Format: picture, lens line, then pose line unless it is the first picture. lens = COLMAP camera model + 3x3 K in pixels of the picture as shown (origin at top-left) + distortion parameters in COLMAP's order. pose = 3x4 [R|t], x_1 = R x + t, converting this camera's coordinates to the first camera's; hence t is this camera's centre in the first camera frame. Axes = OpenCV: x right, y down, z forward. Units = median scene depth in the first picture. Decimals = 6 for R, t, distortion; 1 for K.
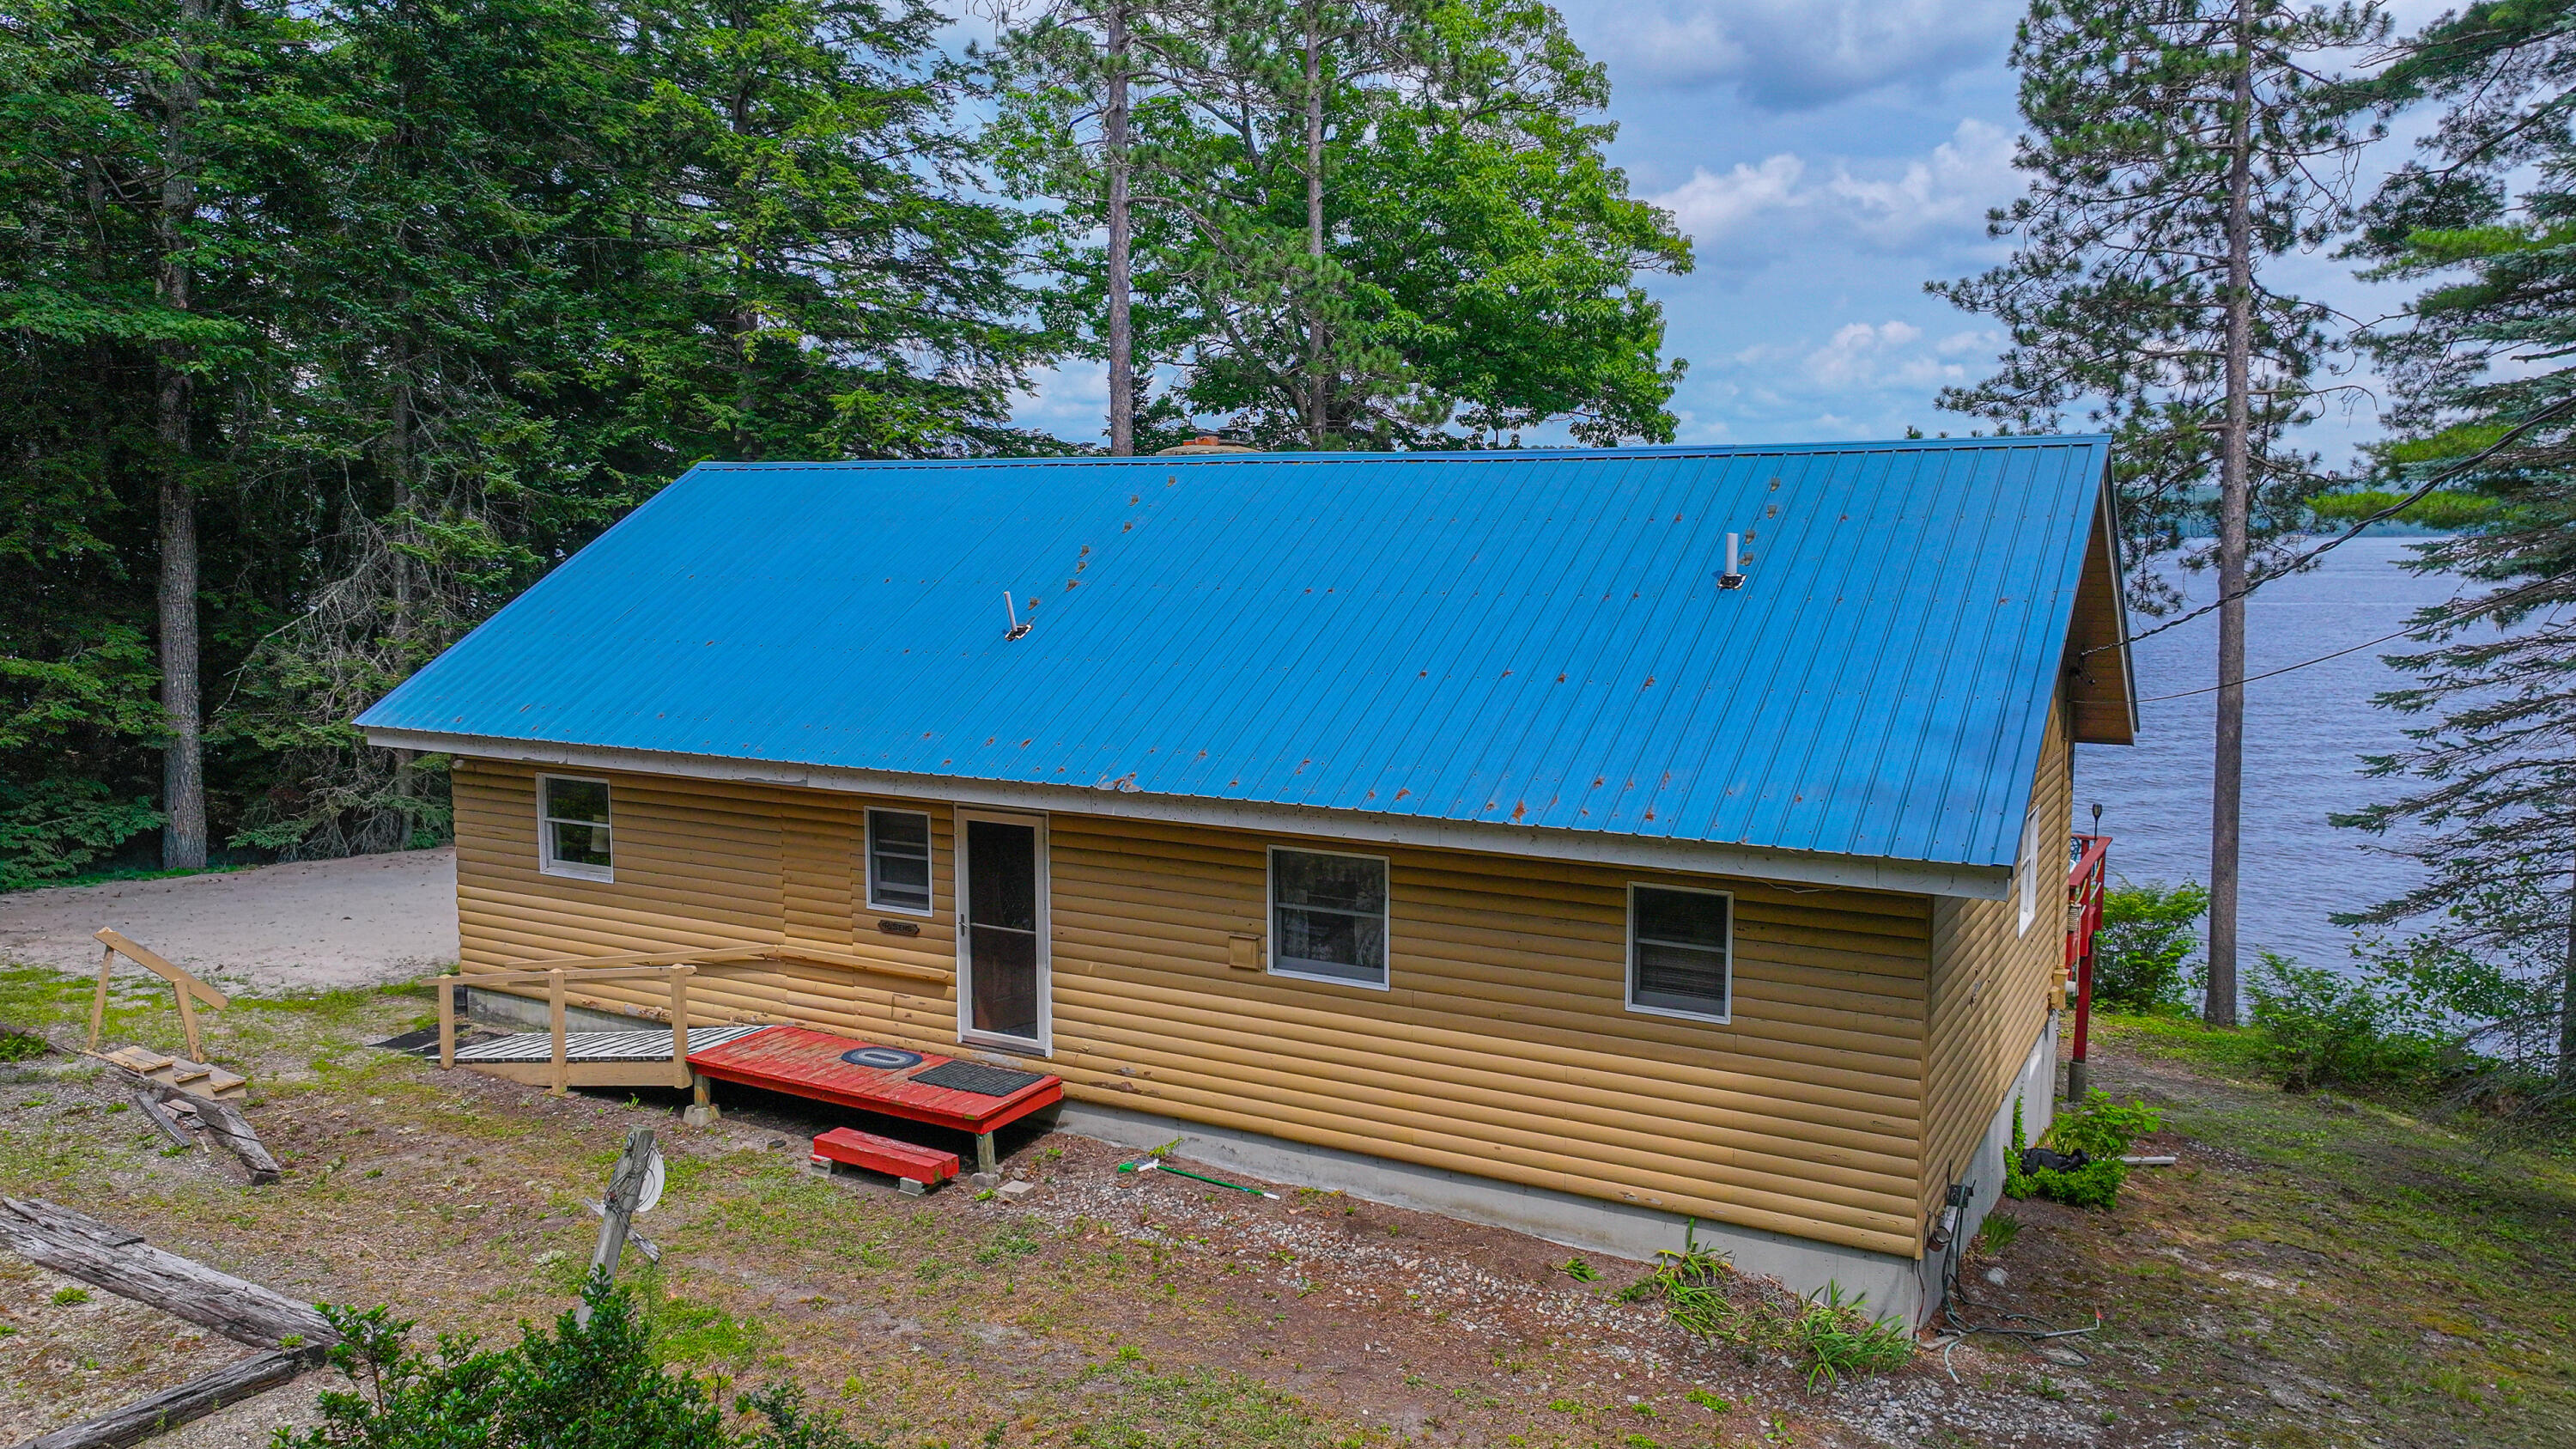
lens RADIAL K [[1823.7, 0, 1296.2], [0, 1823.7, 707.4], [0, 0, 1]] dist [0.001112, 0.008779]
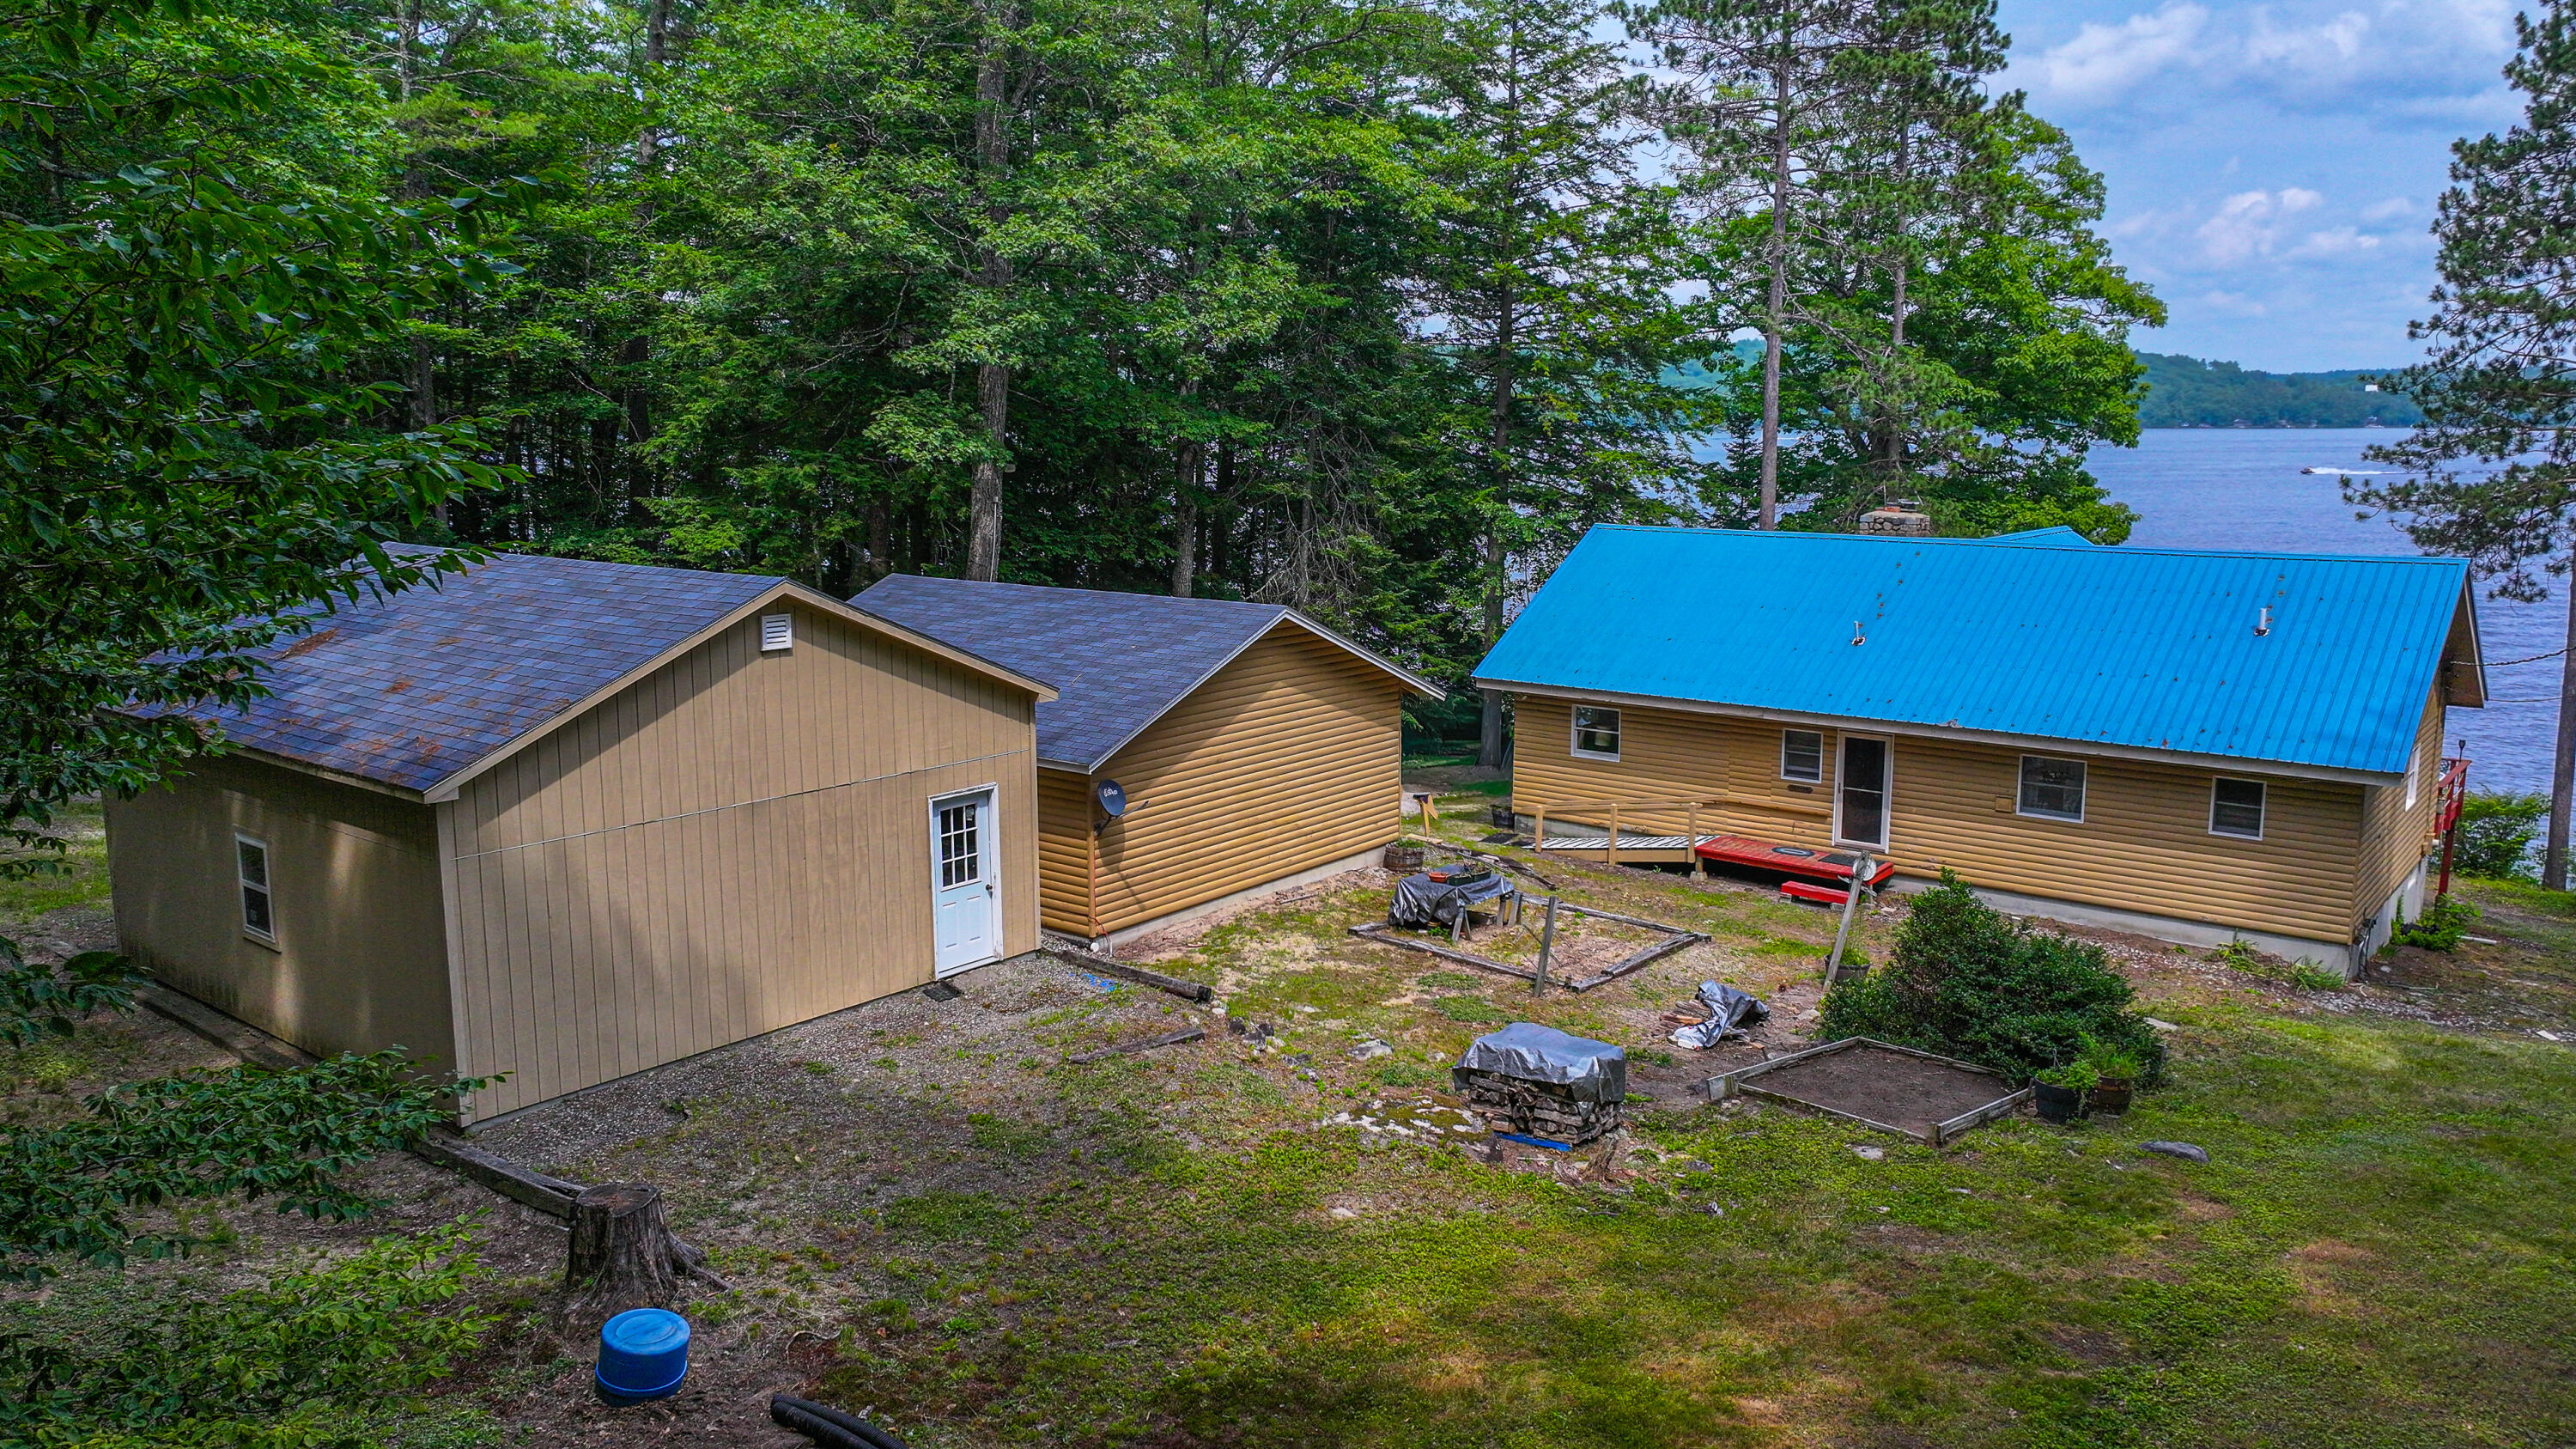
lens RADIAL K [[1823.7, 0, 1296.2], [0, 1823.7, 707.4], [0, 0, 1]] dist [0.001112, 0.008779]
pose [[0.984660, 0.023774, -0.172859, -0.422040], [-0.013430, 0.998062, 0.060762, -0.084491], [0.173969, -0.057509, 0.983071, -1.081630]]
